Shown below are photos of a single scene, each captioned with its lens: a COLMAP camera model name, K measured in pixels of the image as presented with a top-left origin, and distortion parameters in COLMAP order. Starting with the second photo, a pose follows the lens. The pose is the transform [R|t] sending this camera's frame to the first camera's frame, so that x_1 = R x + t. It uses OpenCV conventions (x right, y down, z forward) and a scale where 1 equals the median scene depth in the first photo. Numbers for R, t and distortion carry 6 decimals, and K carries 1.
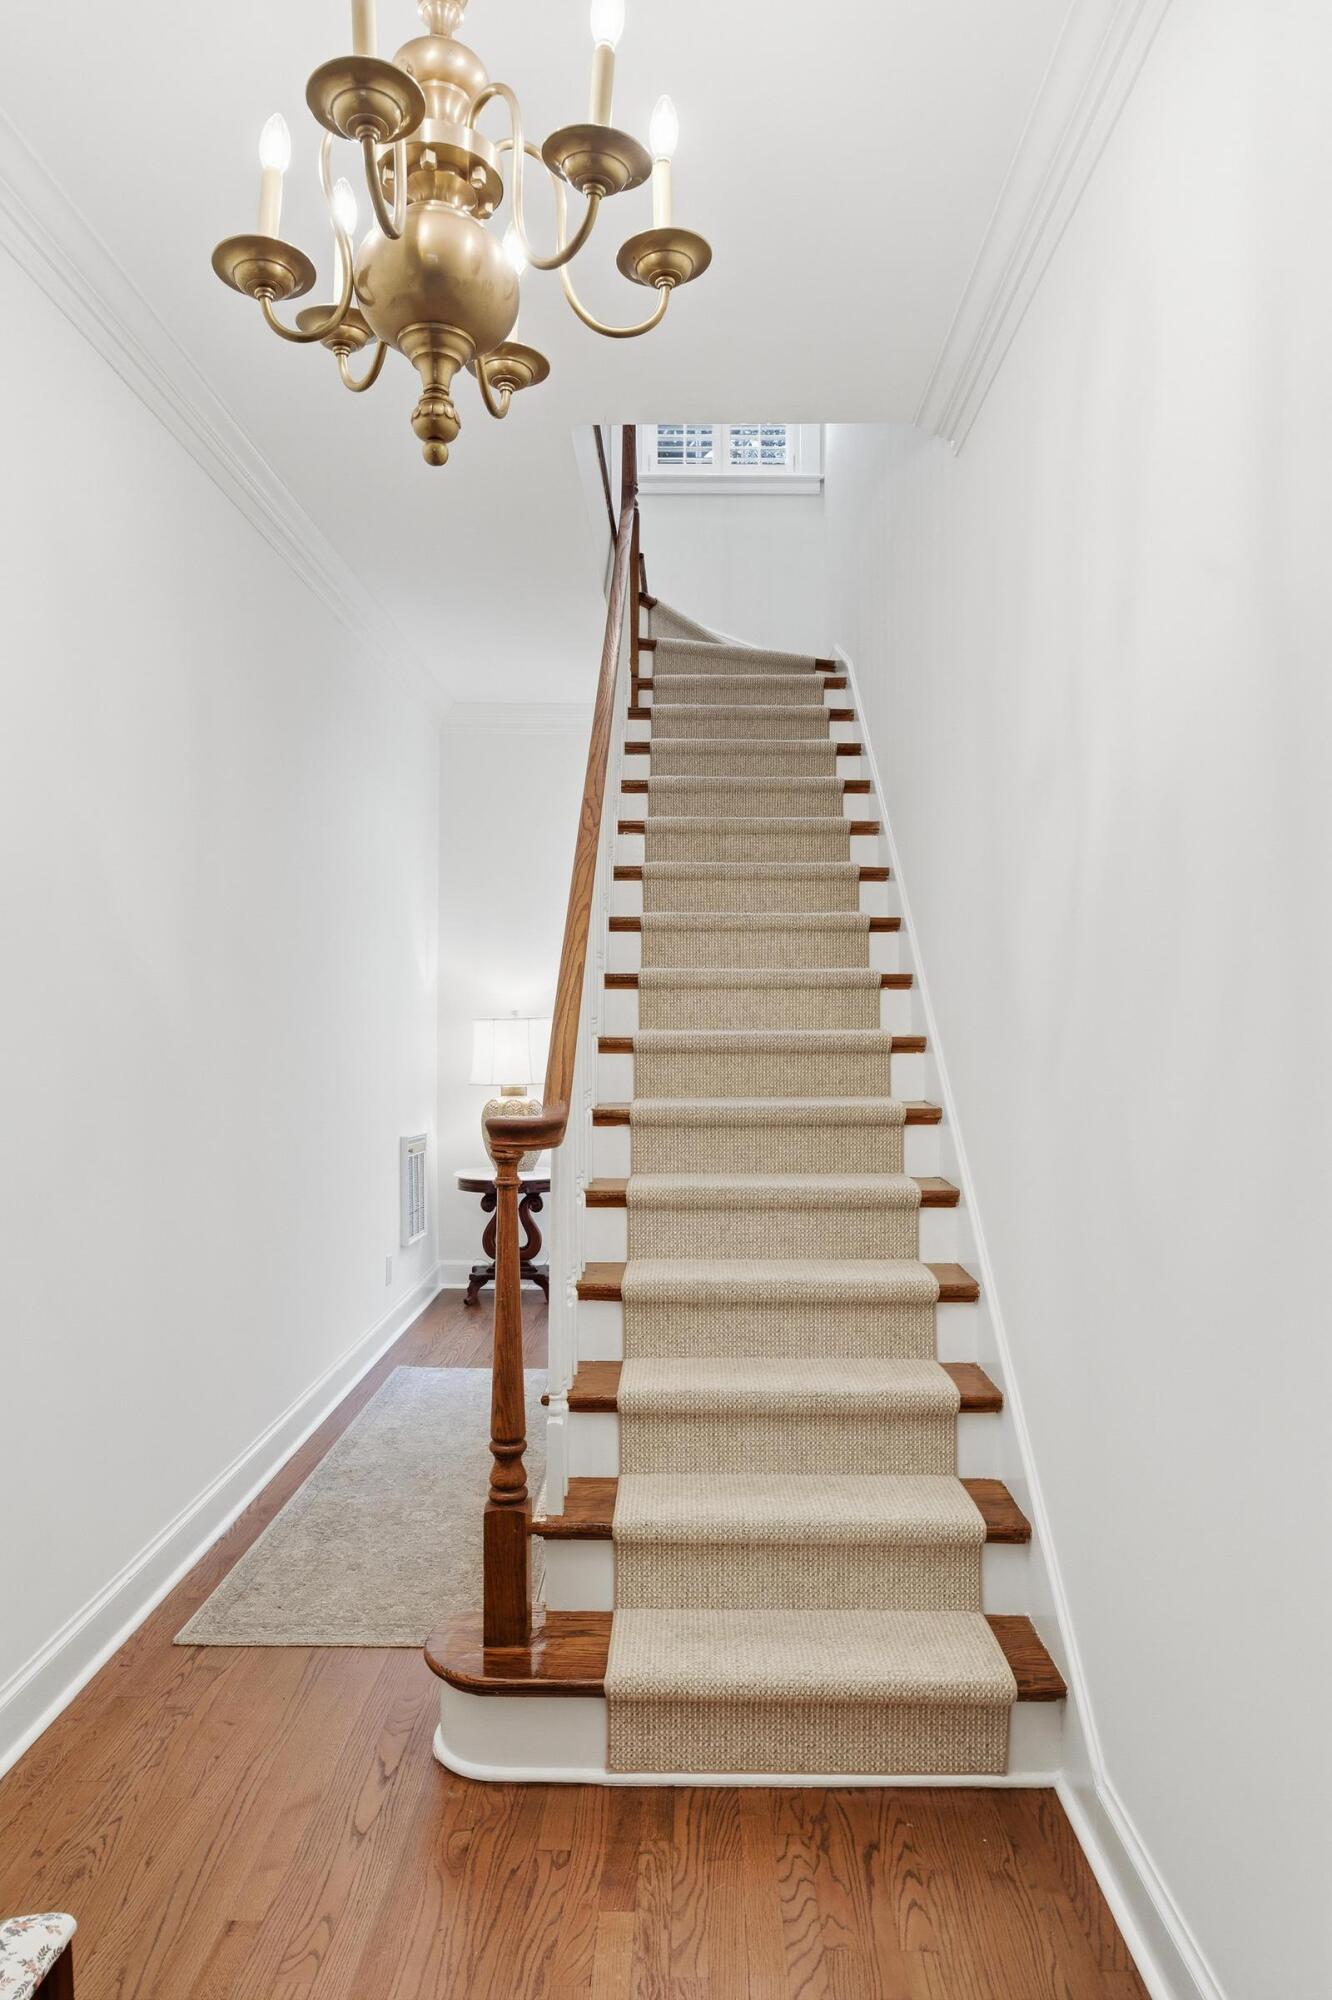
lens RADIAL K [[1272.4, 0, 670.9], [0, 1272.4, 1008.0], [0, 0, 1]] dist [-0.001329, -0.000276]
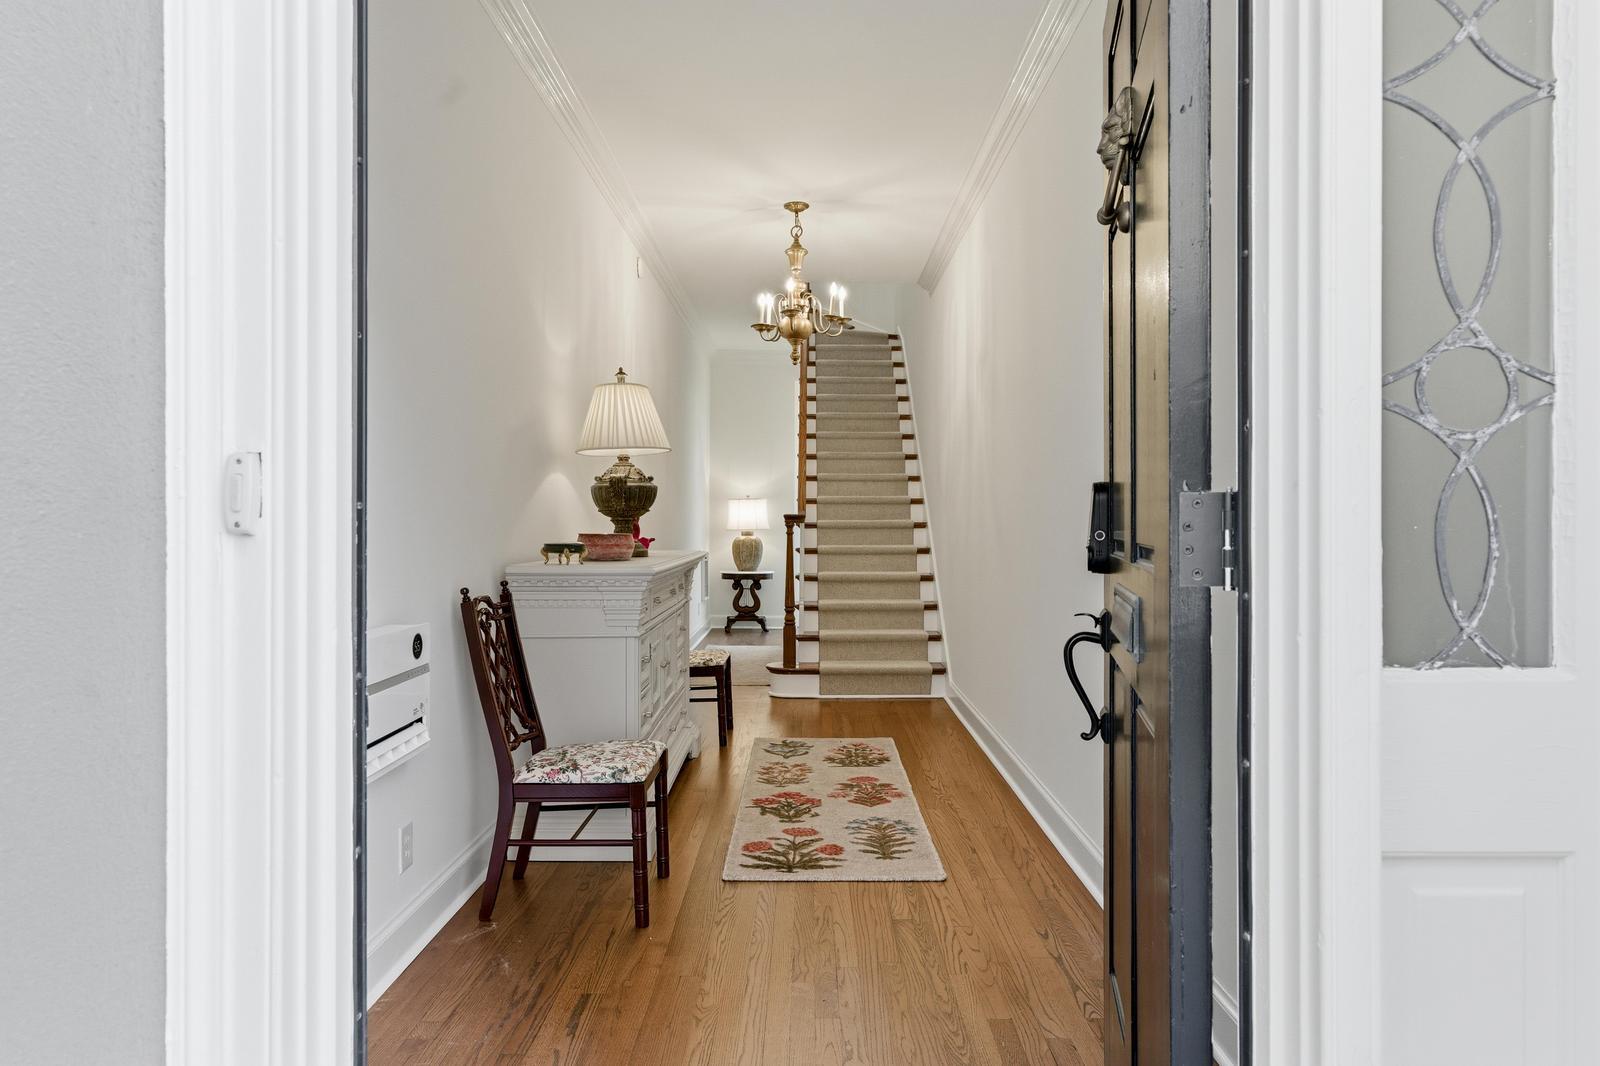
lens RADIAL K [[1022.0, 0, 800.0], [0, 1022.0, 520.7], [0, 0, 1]] dist [-0.000438, -0.000034]
pose [[0.999975, -0.000565, 0.007106, -0.066010], [0.000521, 0.999981, 0.006188, 0.046608], [-0.007110, -0.006184, 0.999956, -0.978784]]
